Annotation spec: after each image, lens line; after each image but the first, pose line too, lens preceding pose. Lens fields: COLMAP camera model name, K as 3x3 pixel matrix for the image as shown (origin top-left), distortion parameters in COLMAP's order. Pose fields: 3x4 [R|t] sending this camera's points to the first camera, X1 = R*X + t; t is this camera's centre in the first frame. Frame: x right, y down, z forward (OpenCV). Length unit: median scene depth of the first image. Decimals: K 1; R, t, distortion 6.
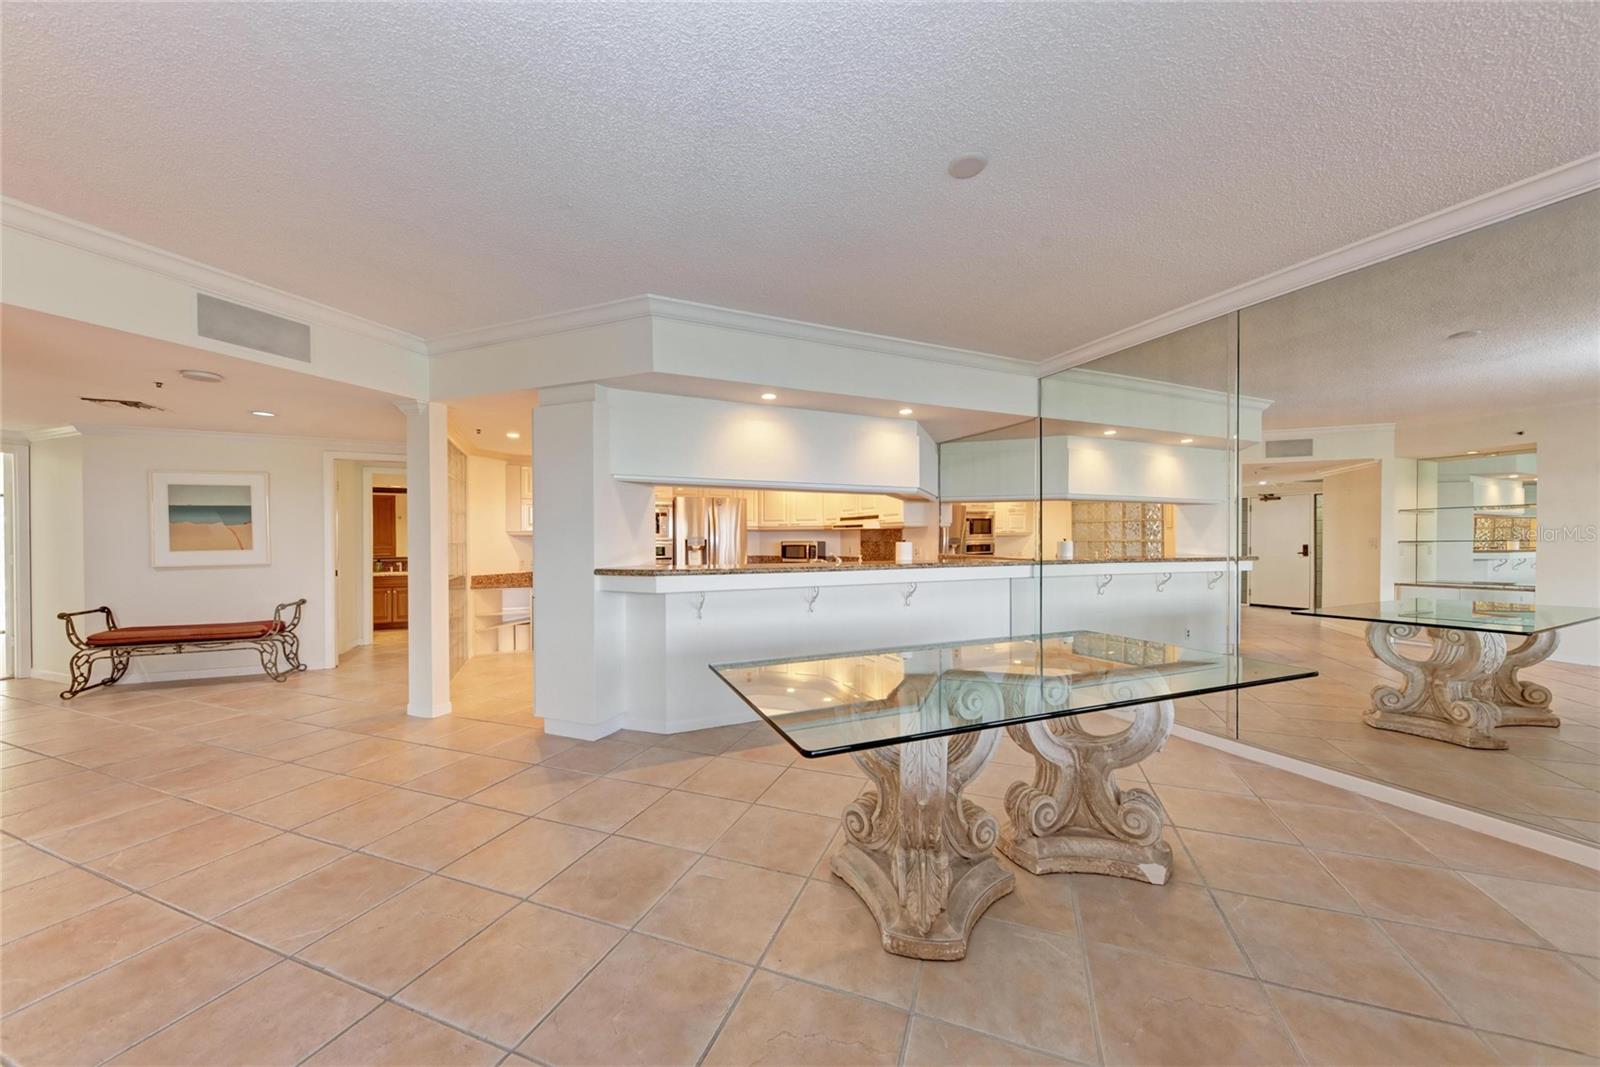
lens RADIAL K [[548.5, 0, 801.9], [0, 548.5, 540.0], [0, 0, 1]] dist [-0.000257, -0.000075]
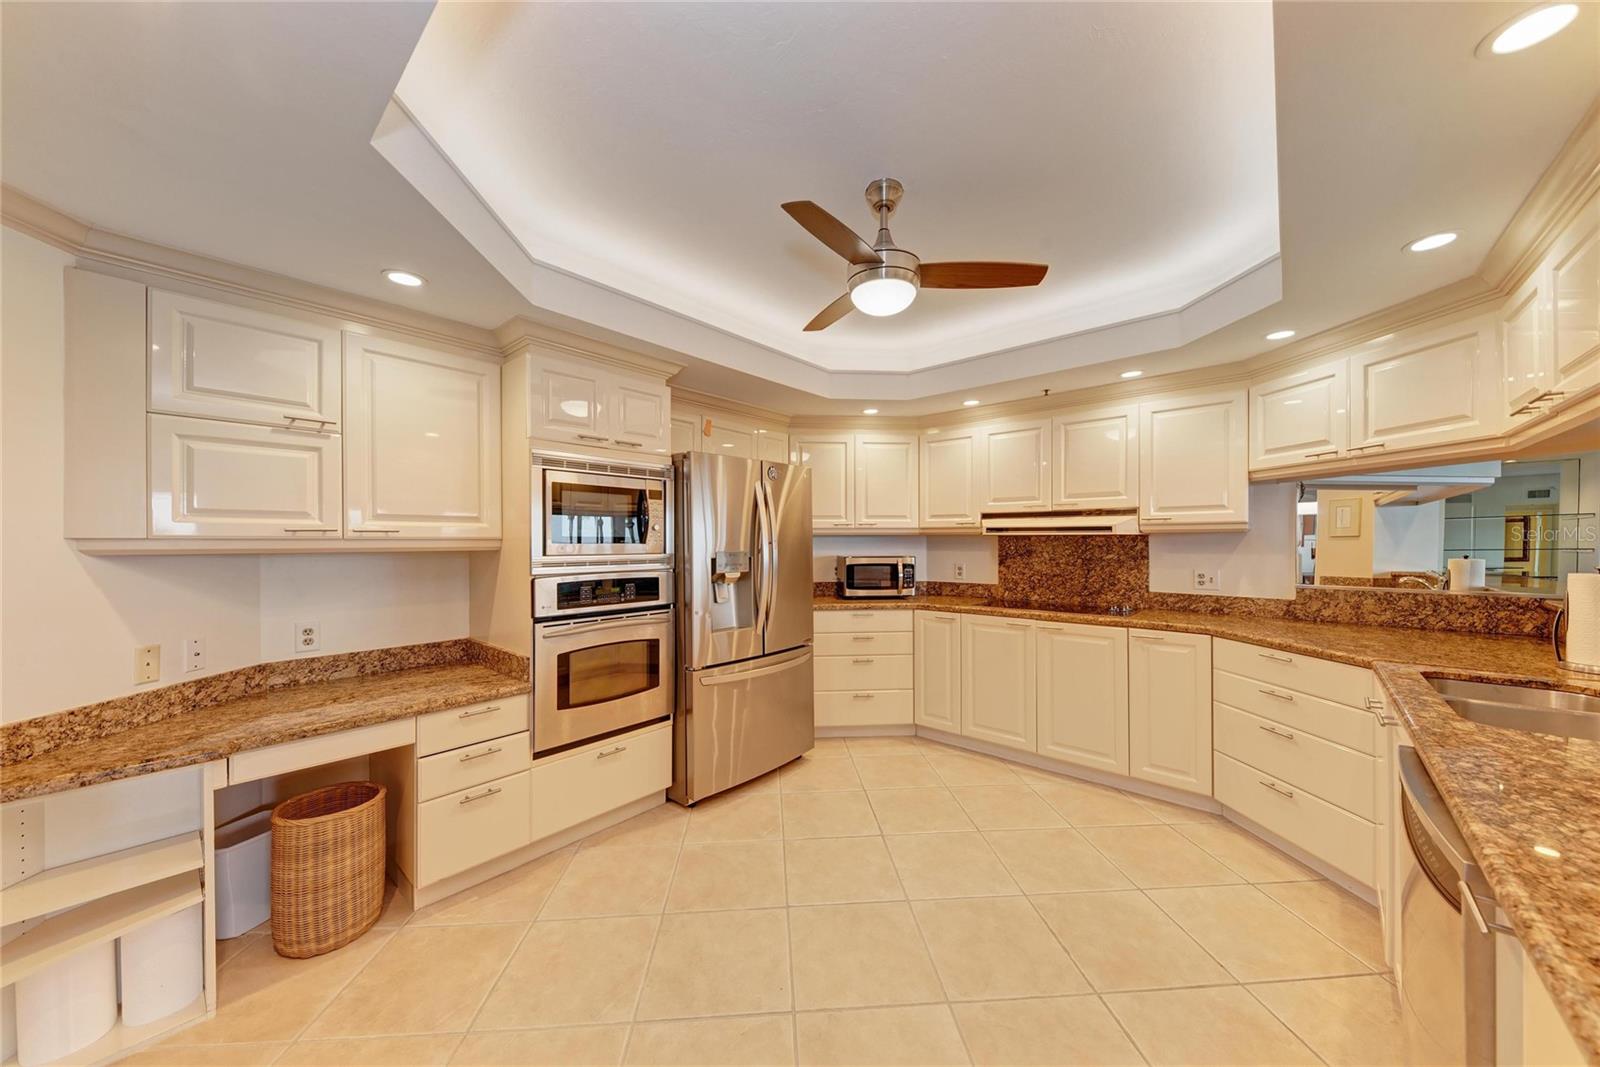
lens RADIAL K [[548.5, 0, 801.9], [0, 548.5, 540.0], [0, 0, 1]] dist [-0.000257, -0.000075]
pose [[0.912351, 0.002495, 0.409401, -0.413904], [0.000923, 0.999966, -0.008149, -0.013545], [-0.409408, 0.007813, 0.912318, 0.781551]]
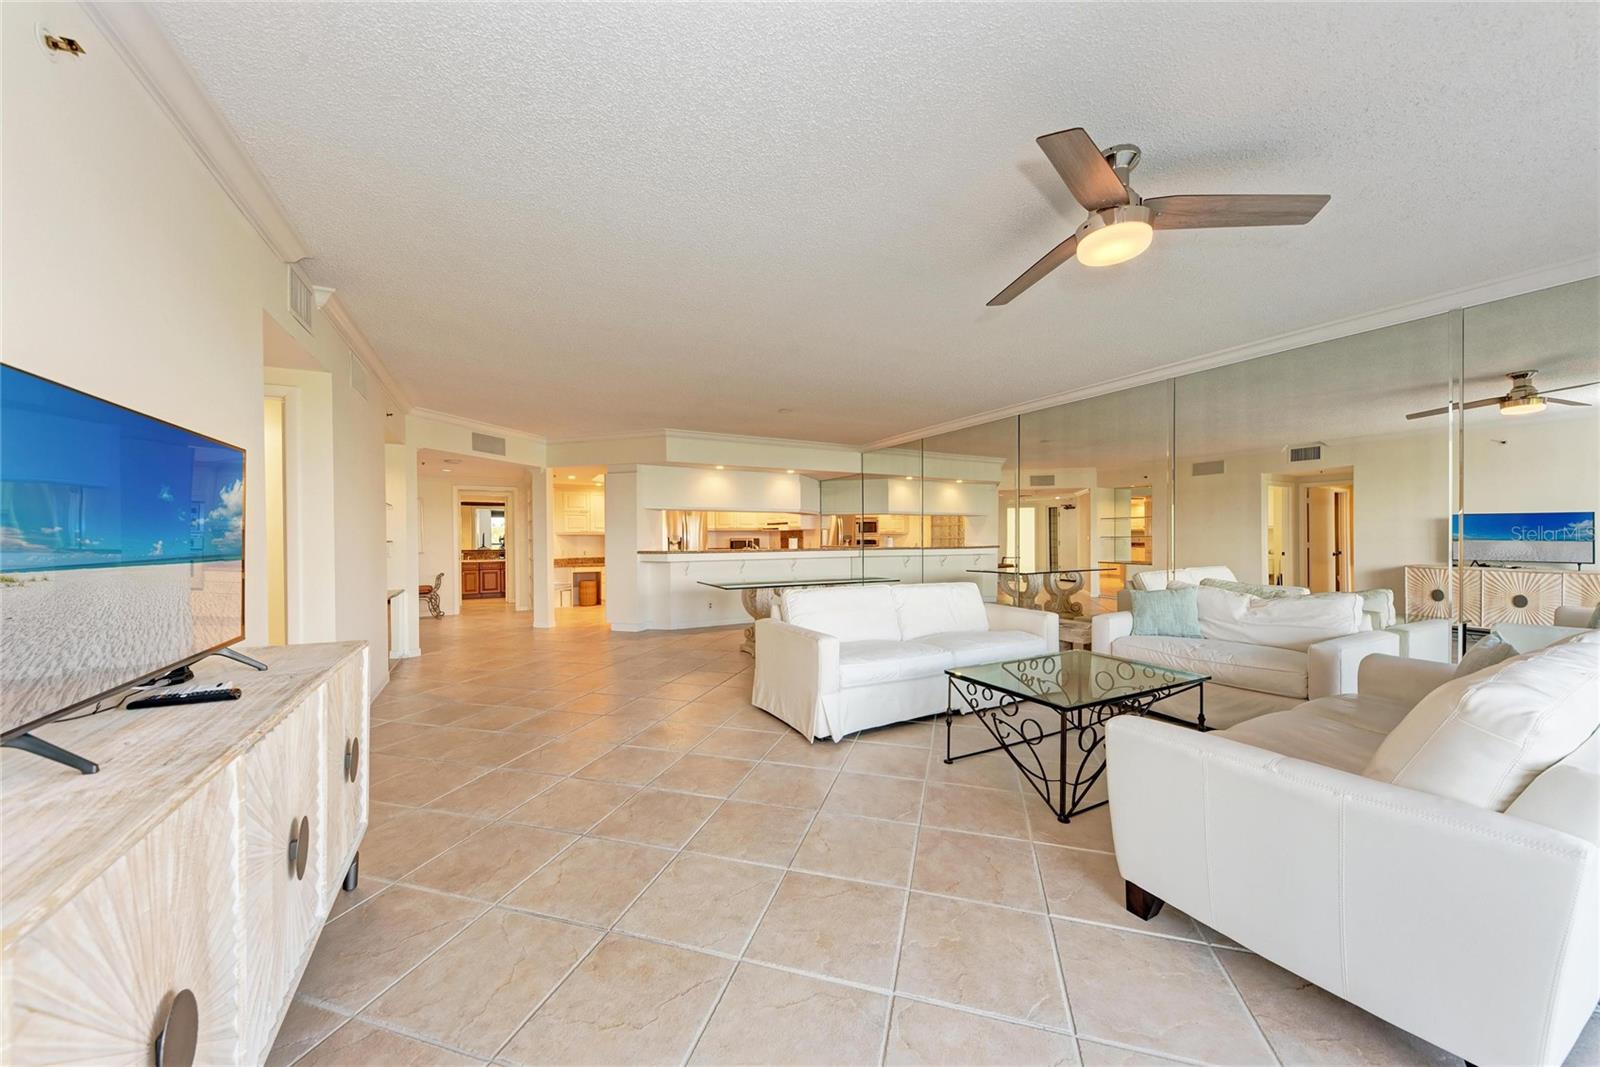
lens RADIAL K [[569.1, 0, 800.0], [0, 569.1, 533.5], [0, 0, 1]] dist [-0.000209, -0.000021]
pose [[0.997645, -0.002725, 0.068542, 0.069084], [0.003172, 0.999974, -0.006421, -0.000122], [-0.068522, 0.006623, 0.997628, -0.848598]]
